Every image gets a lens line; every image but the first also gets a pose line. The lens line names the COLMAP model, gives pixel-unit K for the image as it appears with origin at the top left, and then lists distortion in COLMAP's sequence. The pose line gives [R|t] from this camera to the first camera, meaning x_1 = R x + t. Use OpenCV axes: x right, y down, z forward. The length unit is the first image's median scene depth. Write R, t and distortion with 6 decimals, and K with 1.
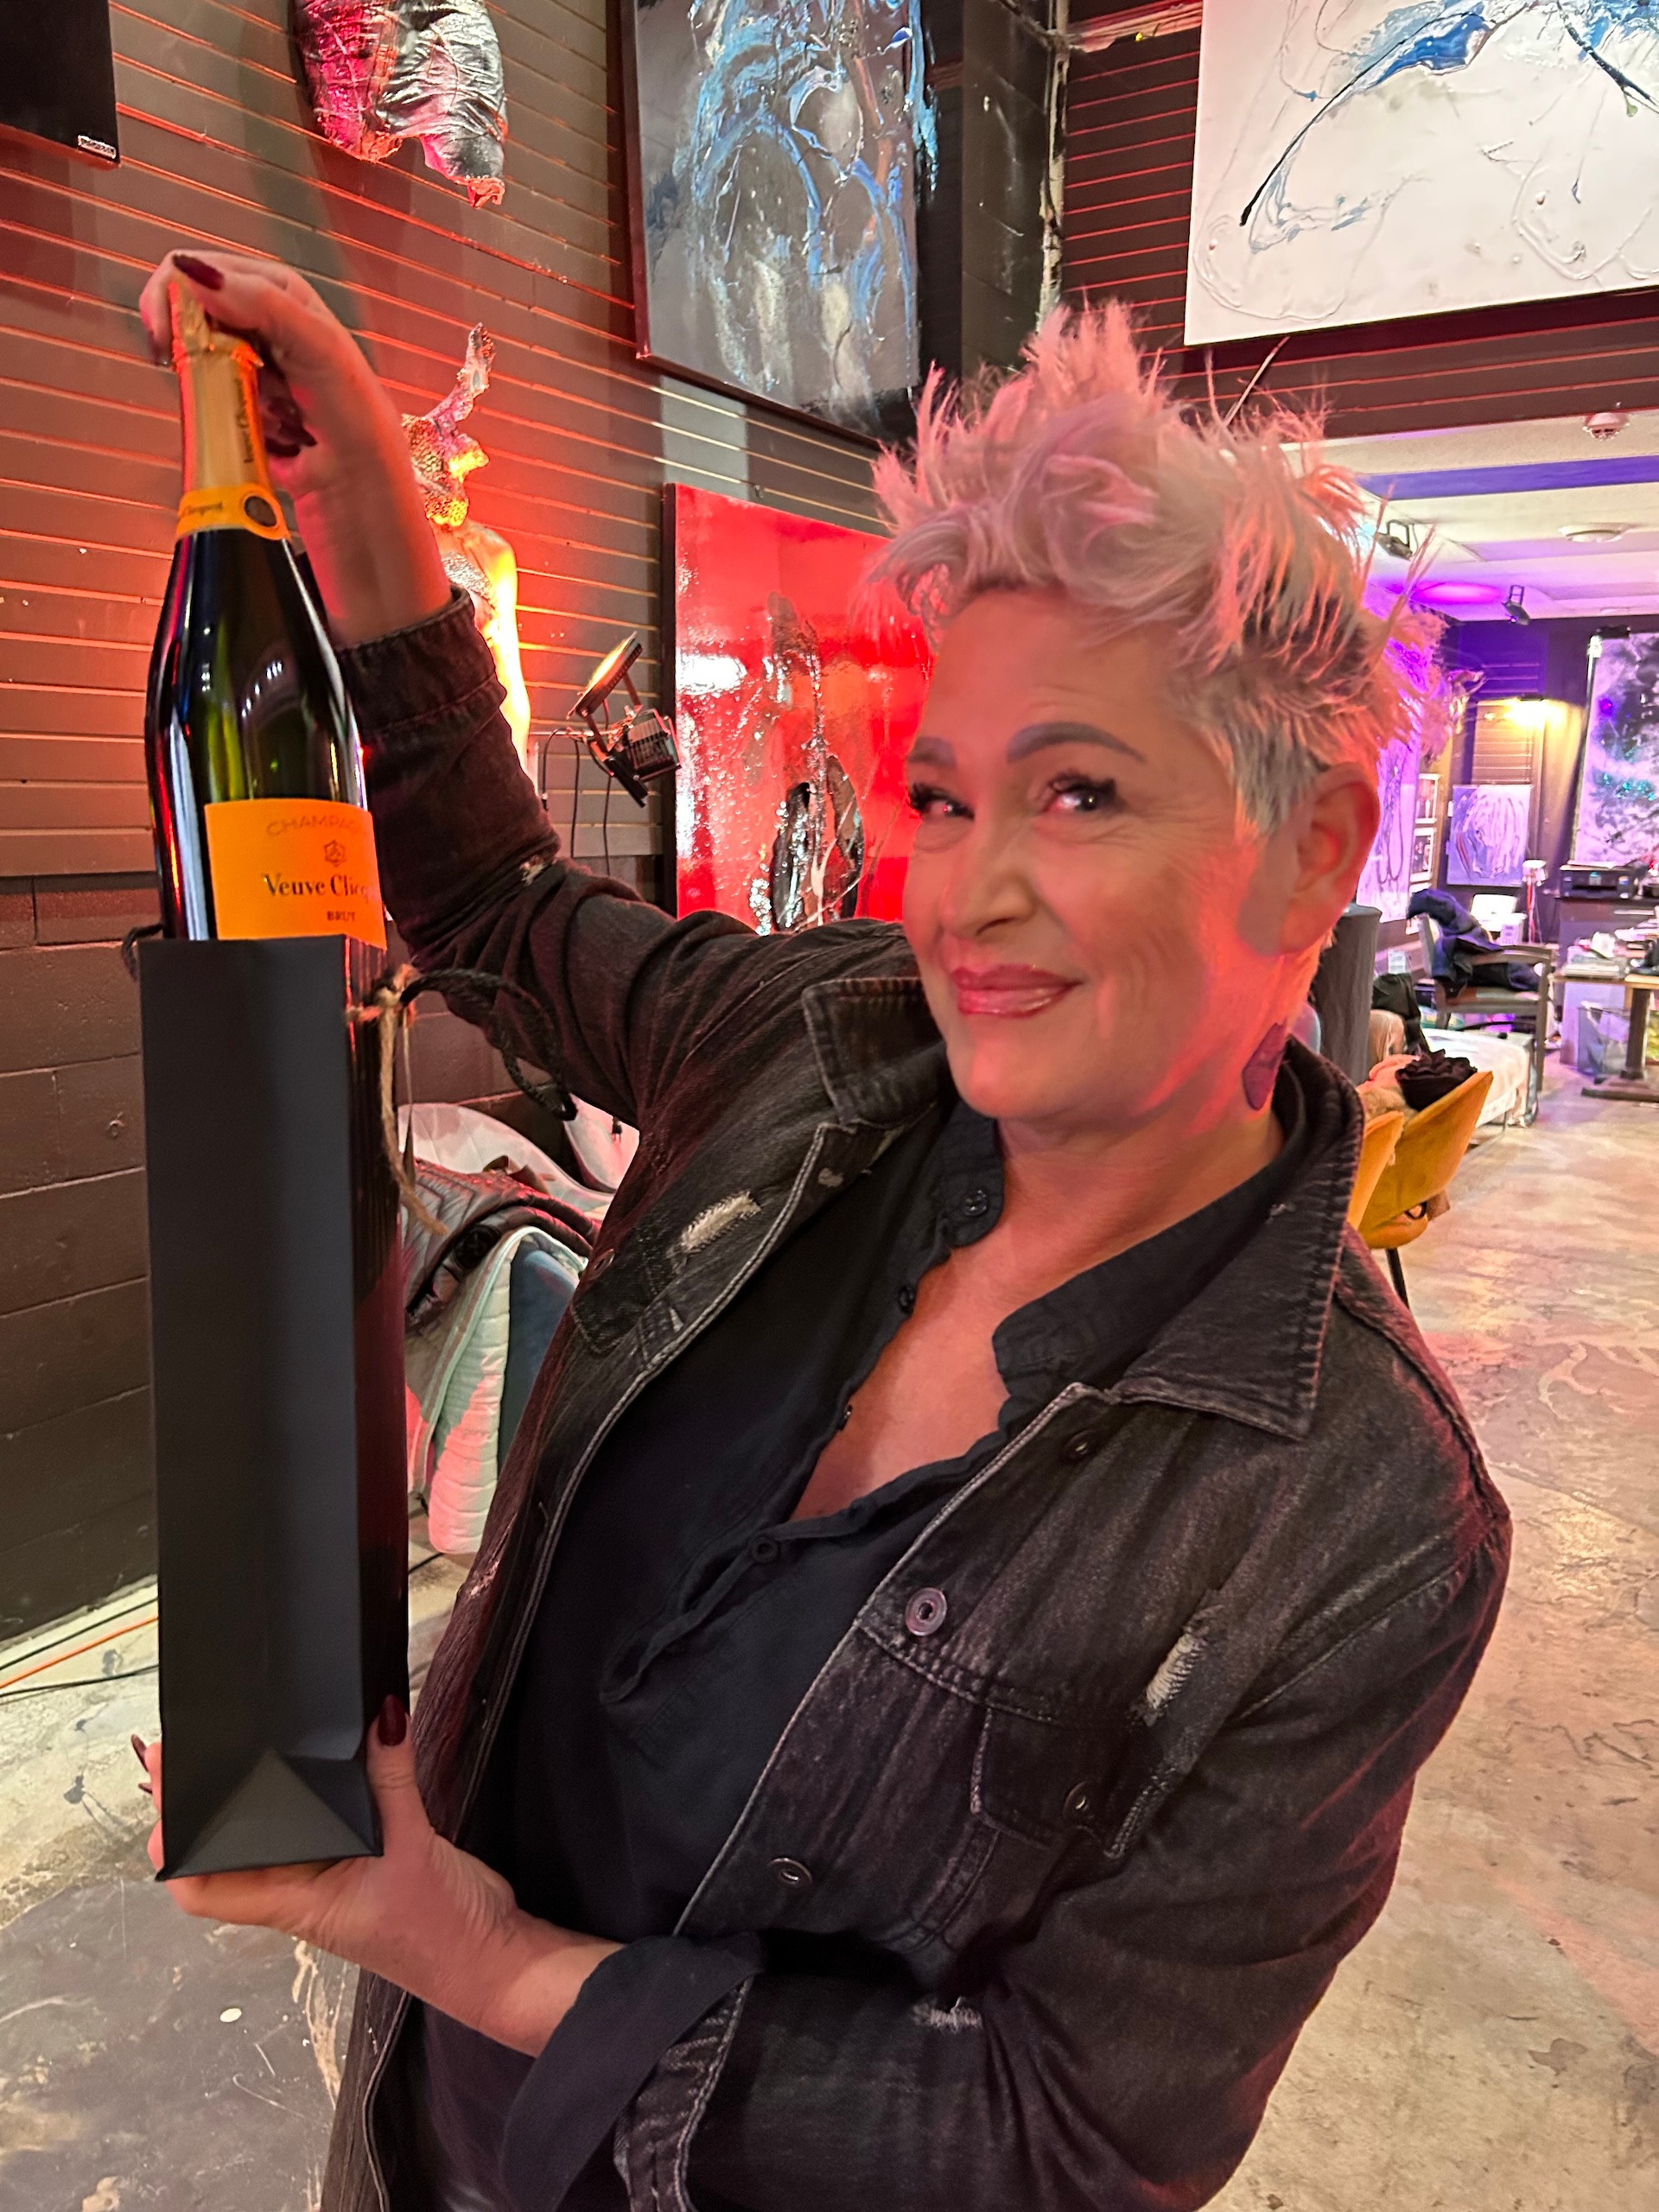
lens RADIAL K [[1668.3, 0, 844.7], [0, 1668.3, 1146.6], [0, 0, 1]] dist [0.027918, -0.024229]
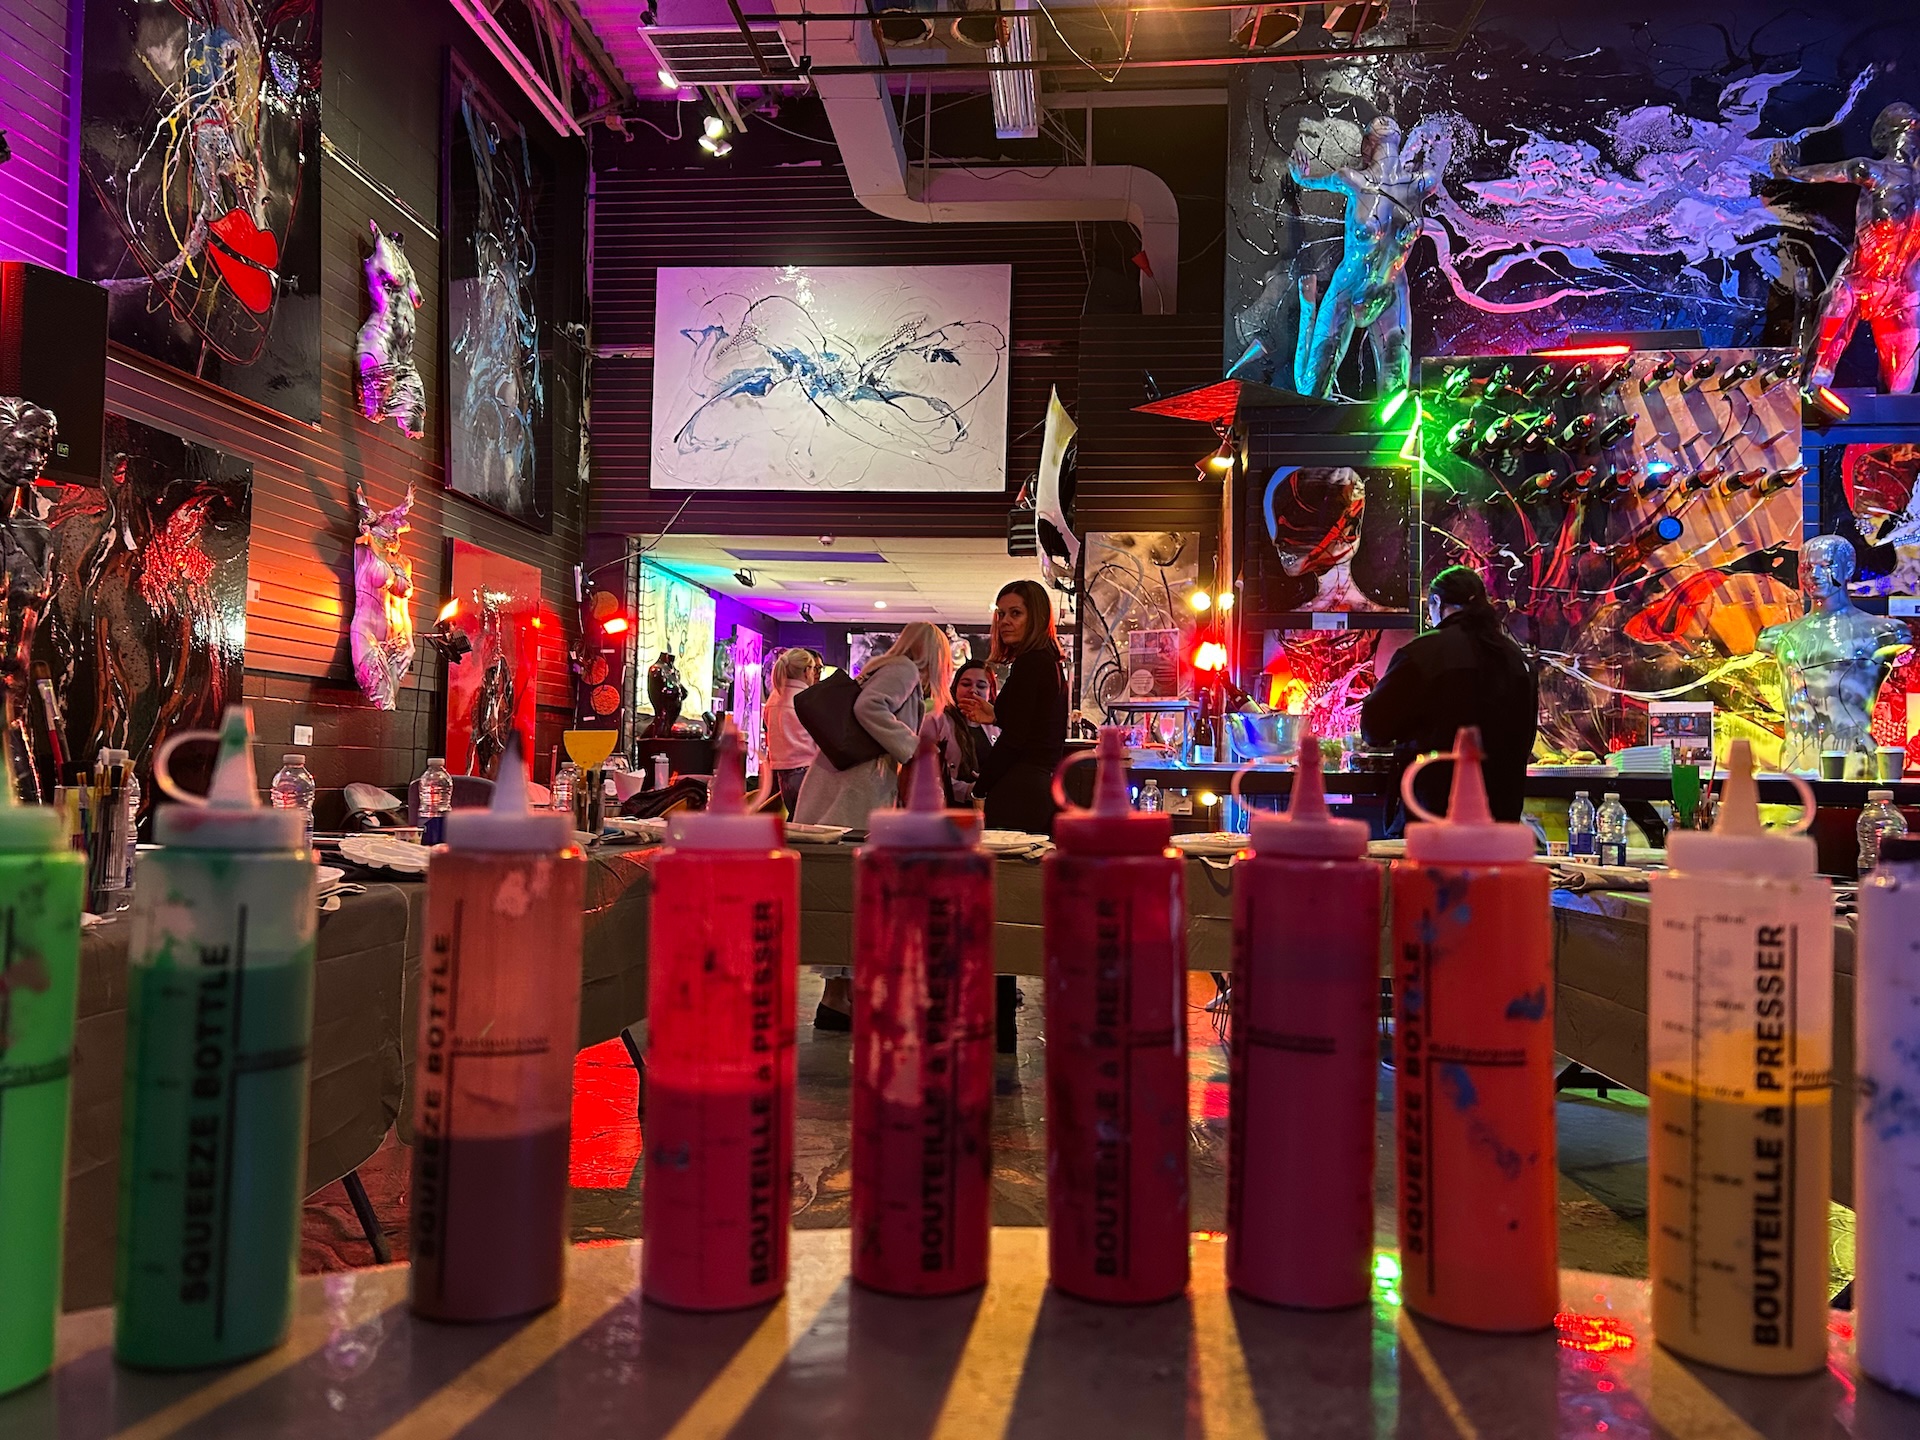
lens RADIAL K [[1448.0, 0, 887.9], [0, 1448.0, 750.9], [0, 0, 1]] dist [0.027918, -0.024229]
pose [[0.917024, 0.018900, 0.398384, -0.293709], [0.065895, 0.977969, -0.198078, 0.286091], [-0.393351, 0.207894, 0.895575, -0.841328]]
